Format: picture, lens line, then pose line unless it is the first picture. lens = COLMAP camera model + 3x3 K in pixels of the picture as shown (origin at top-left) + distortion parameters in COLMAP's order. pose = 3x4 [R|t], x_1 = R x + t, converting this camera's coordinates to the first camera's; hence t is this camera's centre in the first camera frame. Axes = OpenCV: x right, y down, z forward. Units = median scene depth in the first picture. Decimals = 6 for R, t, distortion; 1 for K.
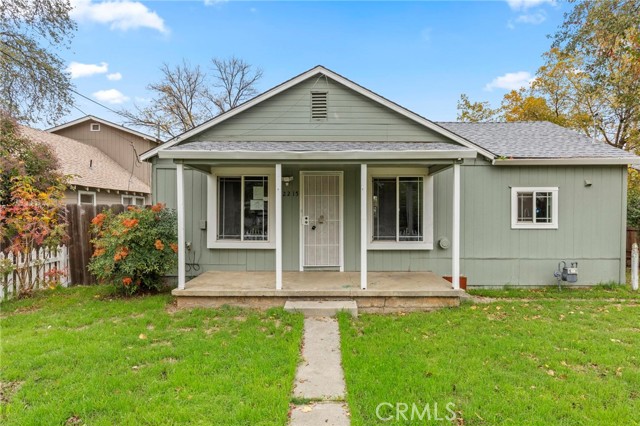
lens RADIAL K [[354.6, 0, 321.6], [0, 354.6, 213.7], [0, 0, 1]] dist [-0.004552, -0.000325]
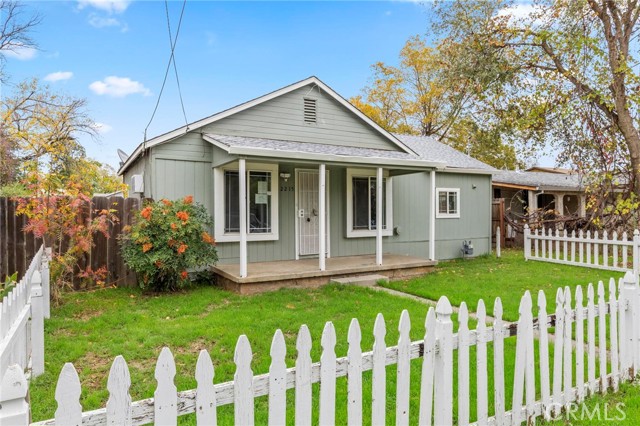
lens RADIAL K [[417.4, 0, 320.0], [0, 417.4, 213.0], [0, 0, 1]] dist [0.002360, 0.000162]
pose [[0.863681, -0.007198, 0.503987, -0.654571], [0.006393, 0.999974, 0.003326, 0.014000], [-0.503998, 0.000350, 0.863705, -0.157565]]
